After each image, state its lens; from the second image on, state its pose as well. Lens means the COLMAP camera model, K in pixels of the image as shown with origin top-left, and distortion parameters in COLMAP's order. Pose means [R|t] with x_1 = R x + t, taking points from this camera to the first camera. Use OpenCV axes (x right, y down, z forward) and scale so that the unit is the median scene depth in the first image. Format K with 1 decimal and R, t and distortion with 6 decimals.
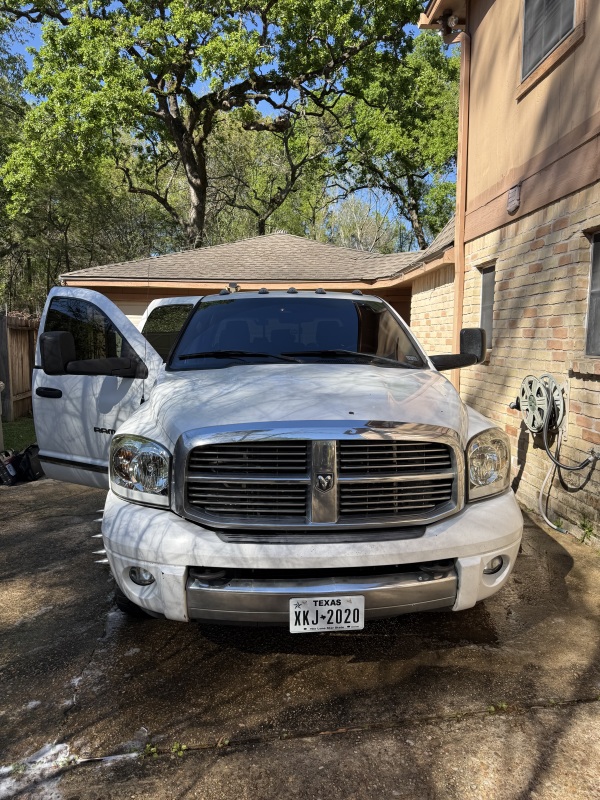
lens RADIAL K [[561.9, 0, 299.4], [0, 561.9, 402.5], [0, 0, 1]] dist [0.048526, -0.065933]
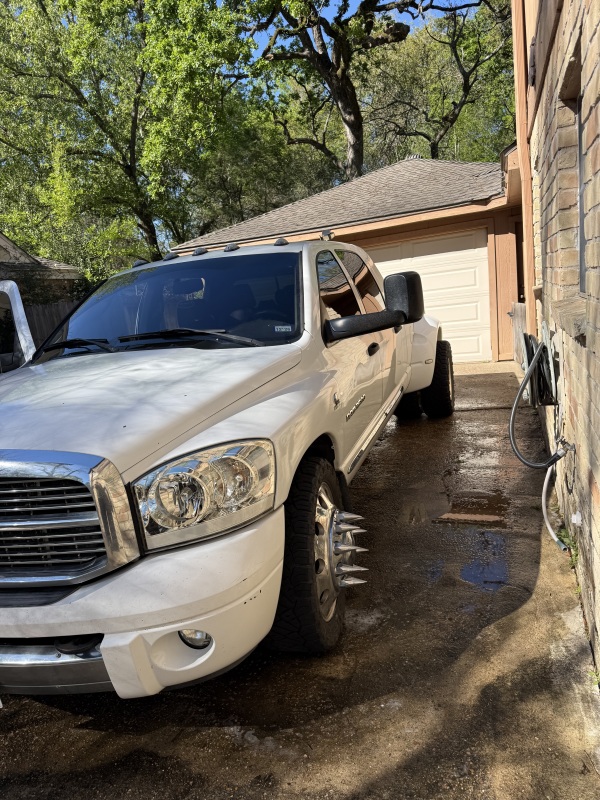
lens RADIAL K [[561.9, 0, 299.4], [0, 561.9, 402.5], [0, 0, 1]] dist [0.048526, -0.065933]
pose [[0.922545, -0.037376, -0.384075, 0.092021], [0.075873, 0.993439, 0.085570, -0.007332], [0.378356, -0.108083, 0.919328, 0.052498]]
